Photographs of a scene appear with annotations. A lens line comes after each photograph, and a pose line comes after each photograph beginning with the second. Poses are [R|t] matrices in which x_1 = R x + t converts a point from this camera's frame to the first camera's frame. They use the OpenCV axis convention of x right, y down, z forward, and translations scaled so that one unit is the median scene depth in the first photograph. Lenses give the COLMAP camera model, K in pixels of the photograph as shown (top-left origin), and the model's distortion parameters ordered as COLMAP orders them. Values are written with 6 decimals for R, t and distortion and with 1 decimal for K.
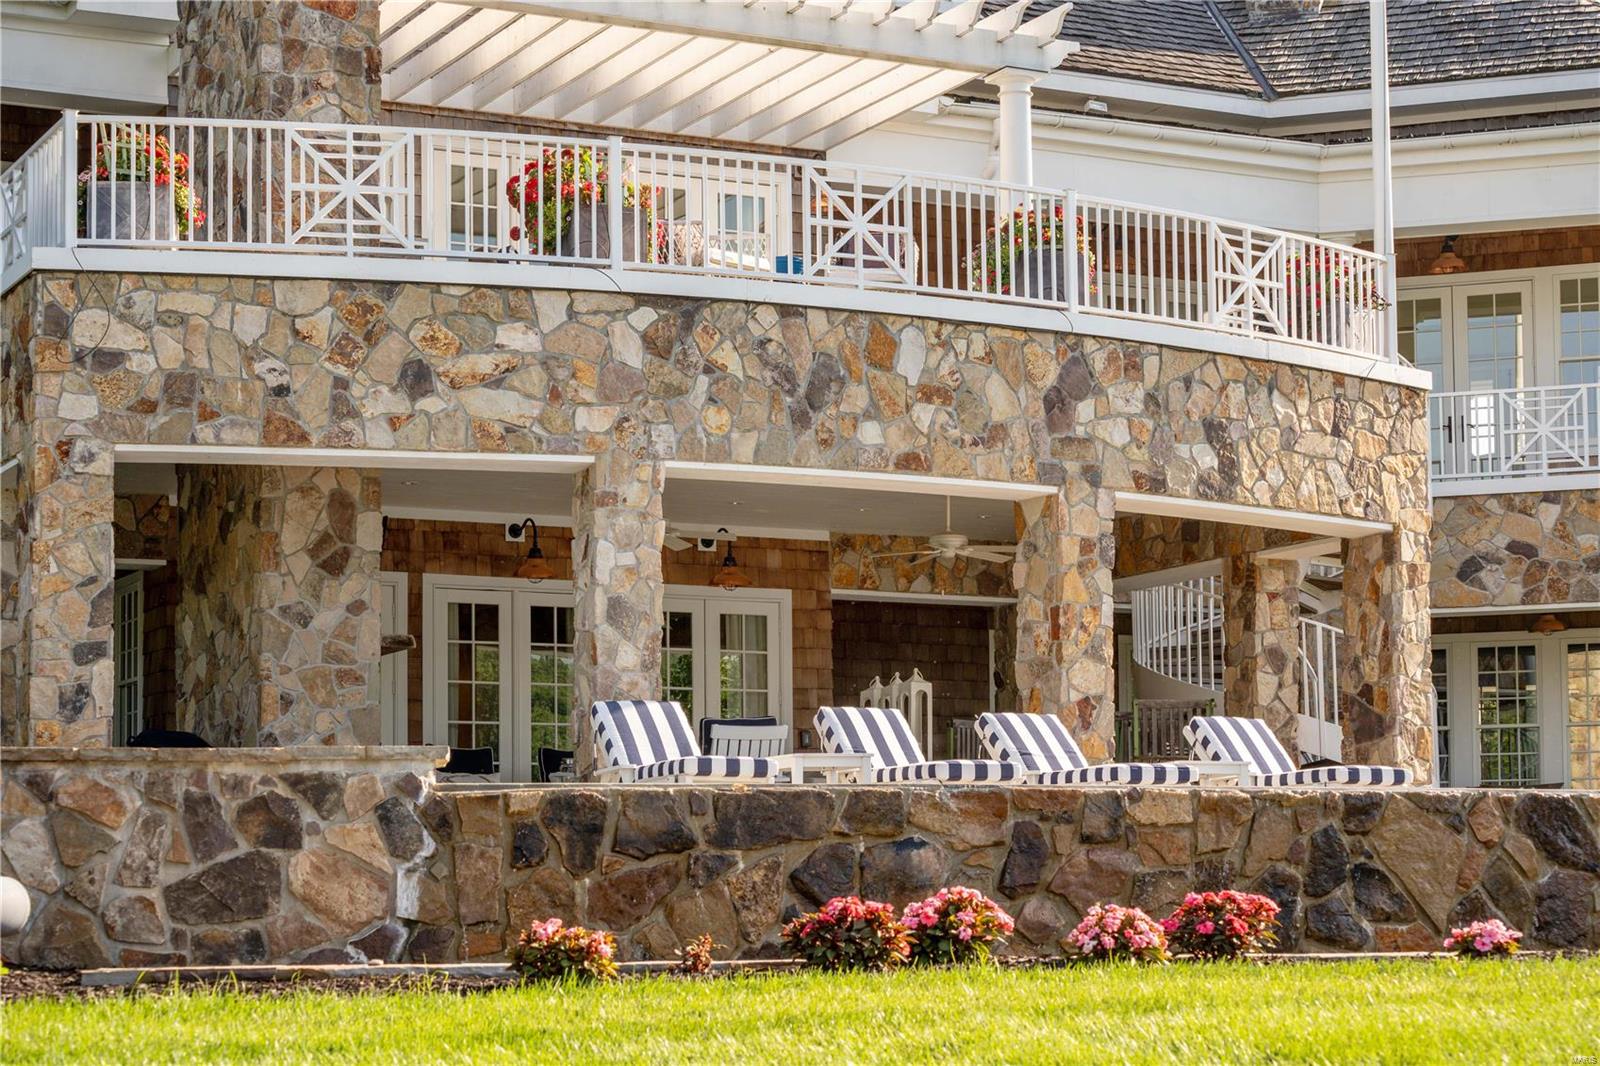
lens RADIAL K [[3333.9, 0, 797.6], [0, 3333.9, 529.0], [0, 0, 1]] dist [0.075735, 0.000000]
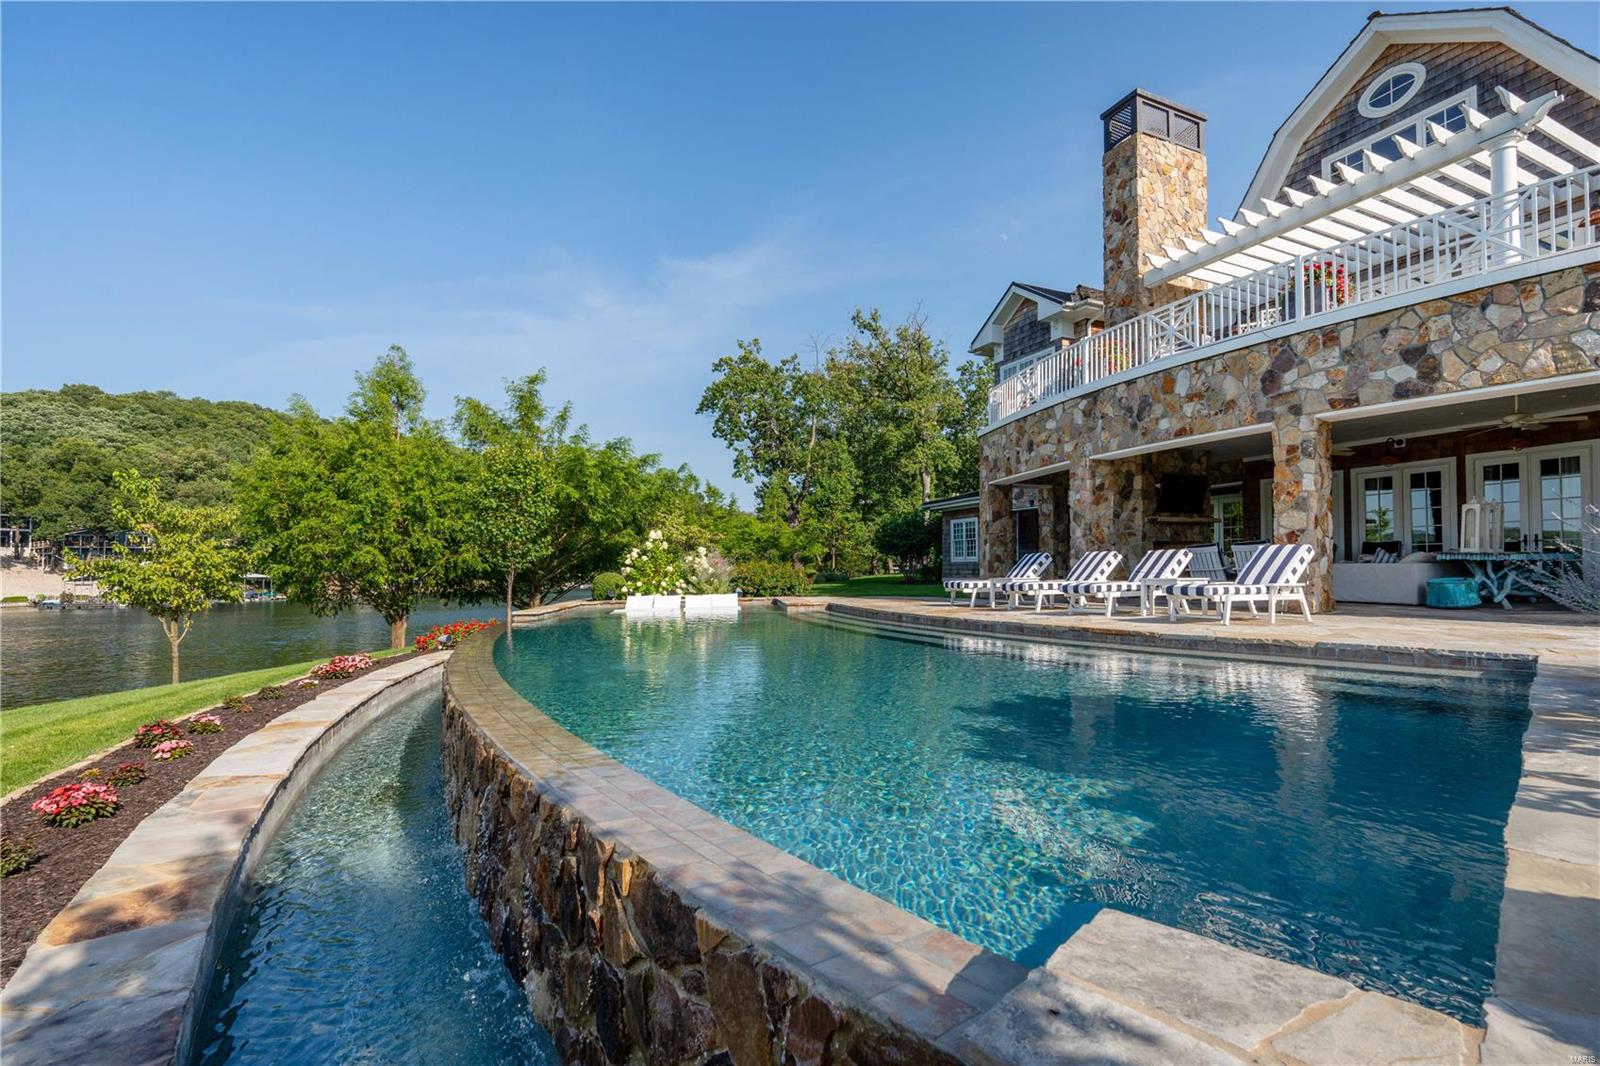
lens RADIAL K [[700.3, 0, 787.6], [0, 700.3, 569.8], [0, 0, 1]] dist [0.000227, 0.000969]
pose [[-0.027922, 0.005397, -0.999596, 0.493590], [0.145415, 0.989370, 0.001280, 0.031023], [0.988977, -0.145321, -0.028410, 0.720091]]
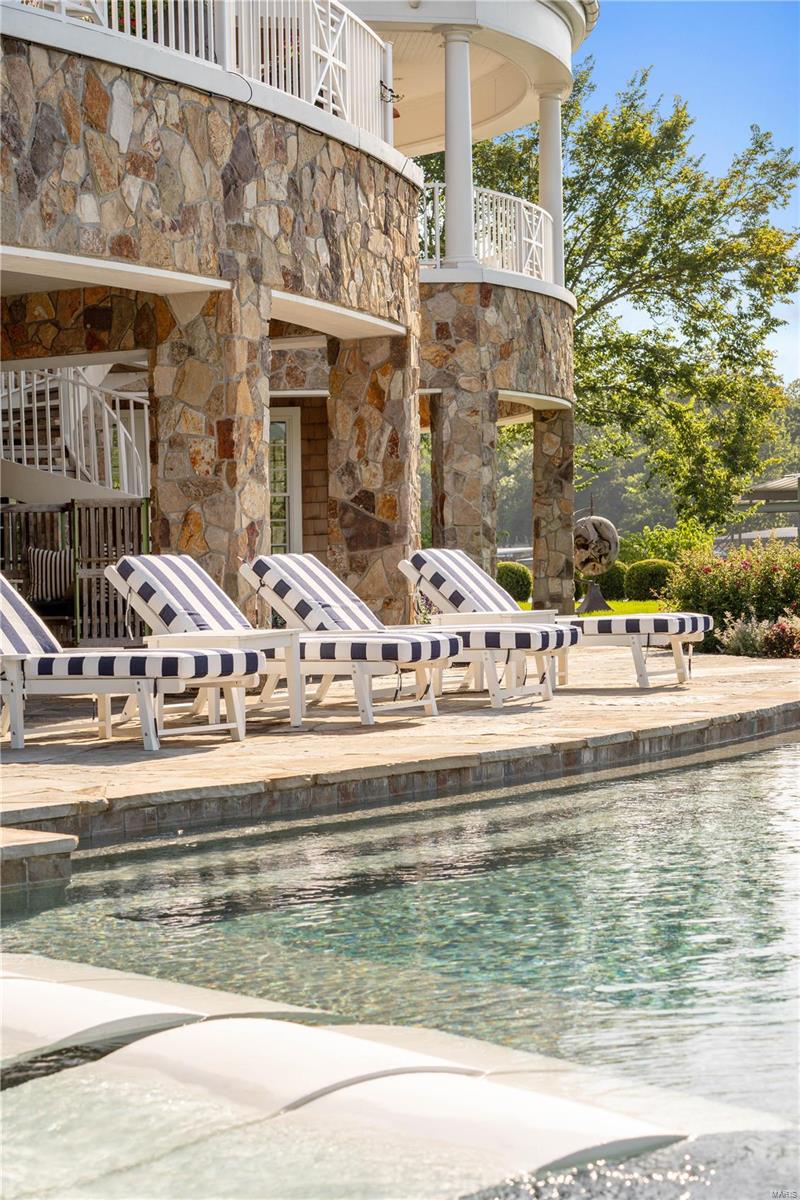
lens RADIAL K [[2500.4, 0, 395.9], [0, 2500.4, 601.0], [0, 0, 1]] dist [0.075735, 0.000000]
pose [[0.842000, -0.024577, 0.538917, -0.239924], [-0.046825, 0.991862, 0.118393, -0.009484], [-0.537441, -0.124921, 0.833997, 0.421813]]
